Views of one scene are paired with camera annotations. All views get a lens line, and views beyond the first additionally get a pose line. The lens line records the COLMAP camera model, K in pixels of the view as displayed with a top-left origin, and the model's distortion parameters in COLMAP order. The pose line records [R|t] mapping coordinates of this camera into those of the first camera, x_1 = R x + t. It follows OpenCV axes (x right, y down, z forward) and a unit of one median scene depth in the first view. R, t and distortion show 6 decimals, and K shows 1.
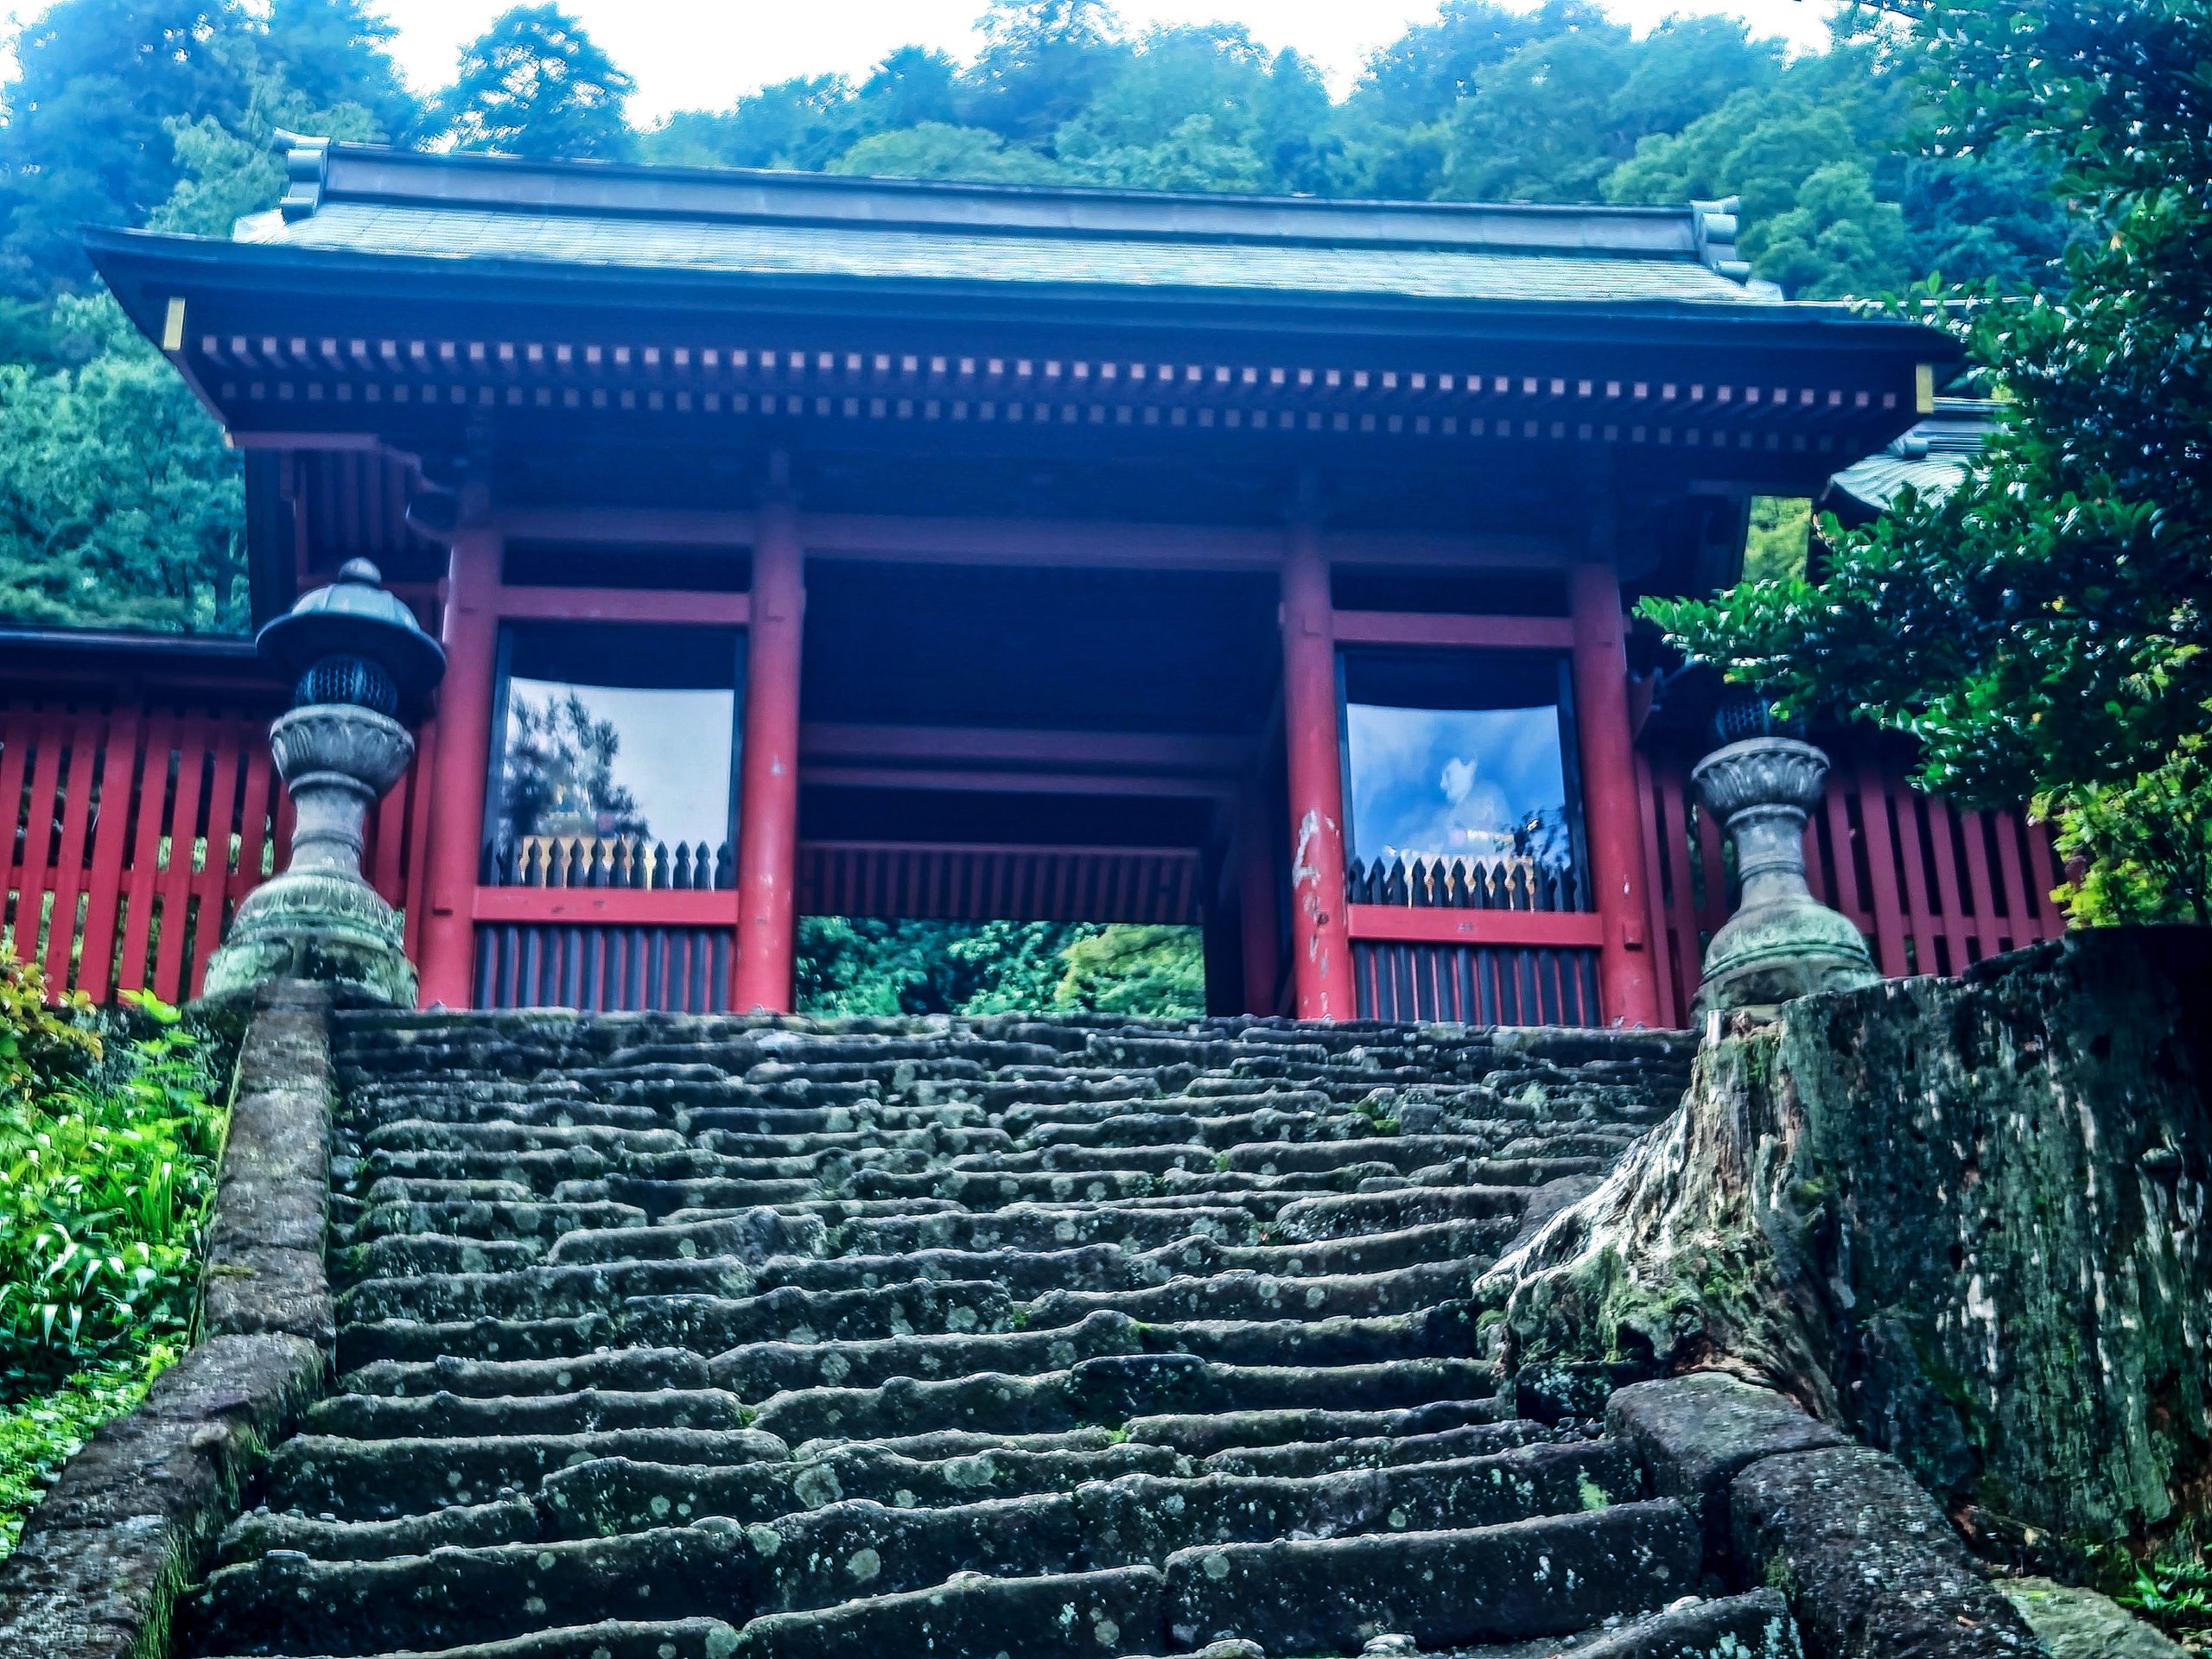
lens RADIAL K [[1593.3, 0, 1106.0], [0, 1593.3, 829.5], [0, 0, 1]] dist [0.009468, 0.000601]
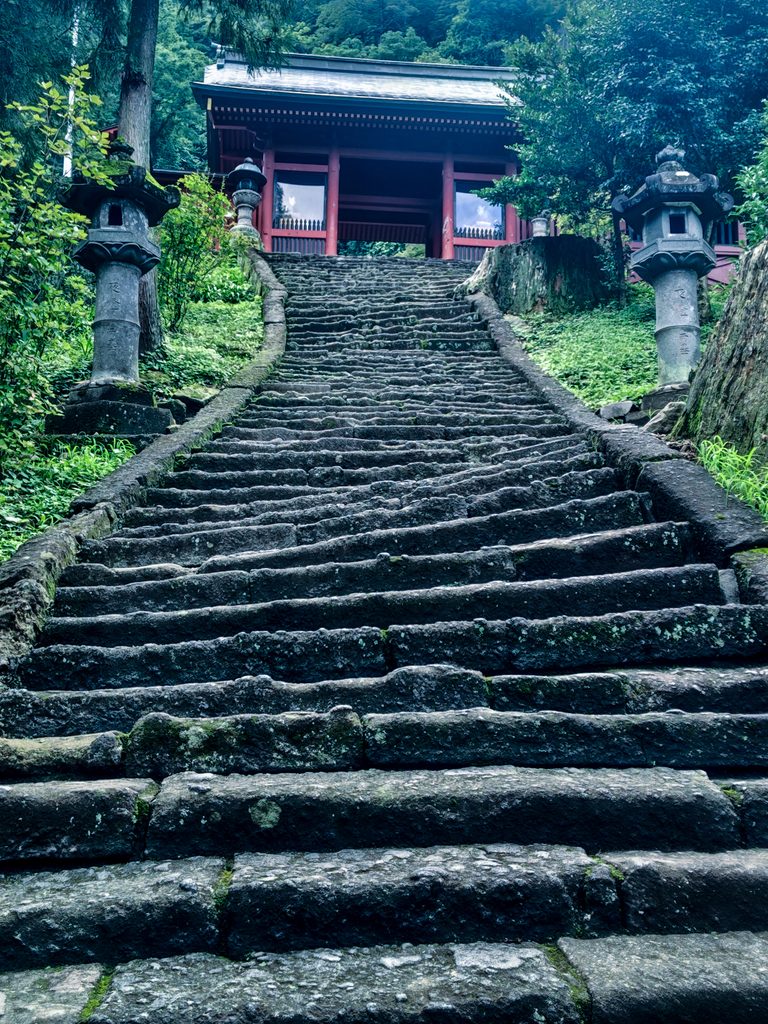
lens RADIAL K [[769.7, 0, 384.4], [0, 769.7, 404.0], [0, 0, 1]] dist [0.004310, -0.000762]
pose [[0.999094, 0.032653, -0.027290, 0.024131], [-0.025478, 0.972624, 0.230982, 0.006052], [0.034086, -0.230078, 0.972575, -1.394315]]
